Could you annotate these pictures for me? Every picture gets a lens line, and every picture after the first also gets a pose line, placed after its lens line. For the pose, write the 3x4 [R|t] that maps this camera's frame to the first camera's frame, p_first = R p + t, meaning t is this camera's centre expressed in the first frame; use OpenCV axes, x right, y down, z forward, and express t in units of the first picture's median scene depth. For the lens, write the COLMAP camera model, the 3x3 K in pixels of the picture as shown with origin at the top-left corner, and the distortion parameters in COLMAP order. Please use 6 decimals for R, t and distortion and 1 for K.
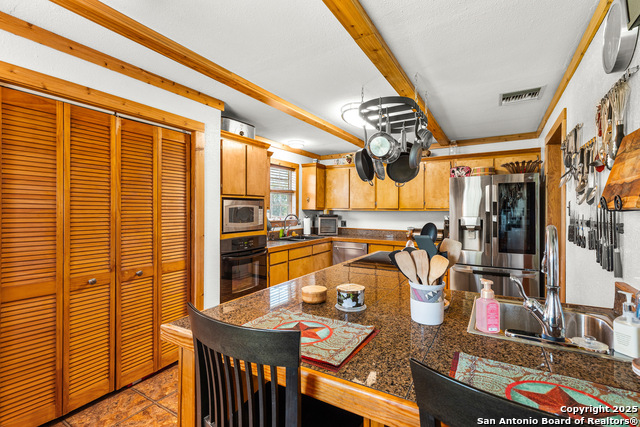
lens RADIAL K [[288.1, 0, 321.8], [0, 288.1, 211.2], [0, 0, 1]] dist [0.002188, -0.000317]
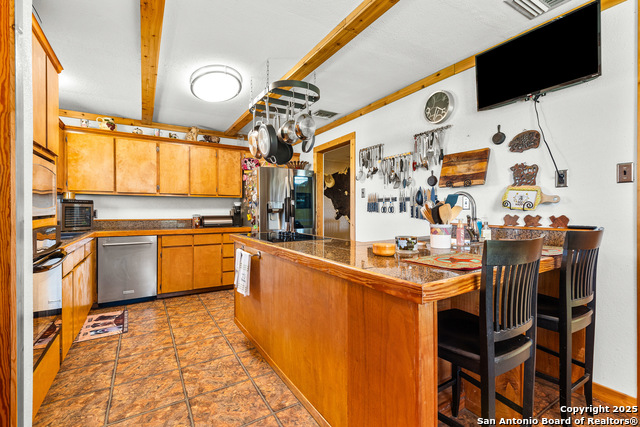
lens RADIAL K [[288.1, 0, 322.8], [0, 288.1, 211.6], [0, 0, 1]] dist [0.002188, -0.000317]
pose [[0.463462, -0.006906, 0.886090, -0.362630], [0.001936, 0.999975, 0.006781, 0.043244], [-0.886115, -0.001427, 0.463464, 0.213662]]
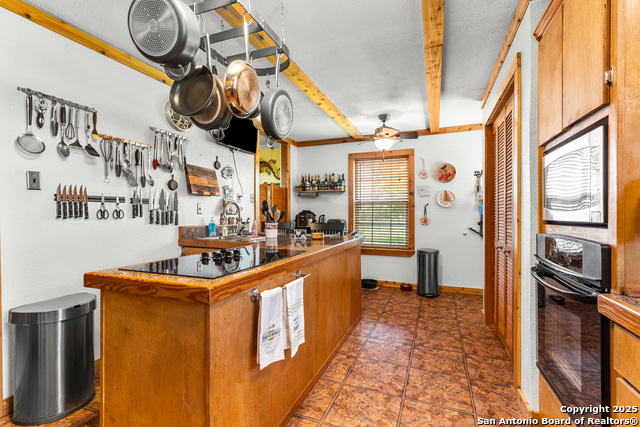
lens RADIAL K [[288.1, 0, 324.0], [0, 288.1, 215.5], [0, 0, 1]] dist [0.002188, -0.000317]
pose [[-0.987776, 0.002016, -0.155868, 0.076918], [0.001511, 0.999993, 0.003357, 0.044836], [0.155874, 0.003080, -0.987772, 0.951795]]
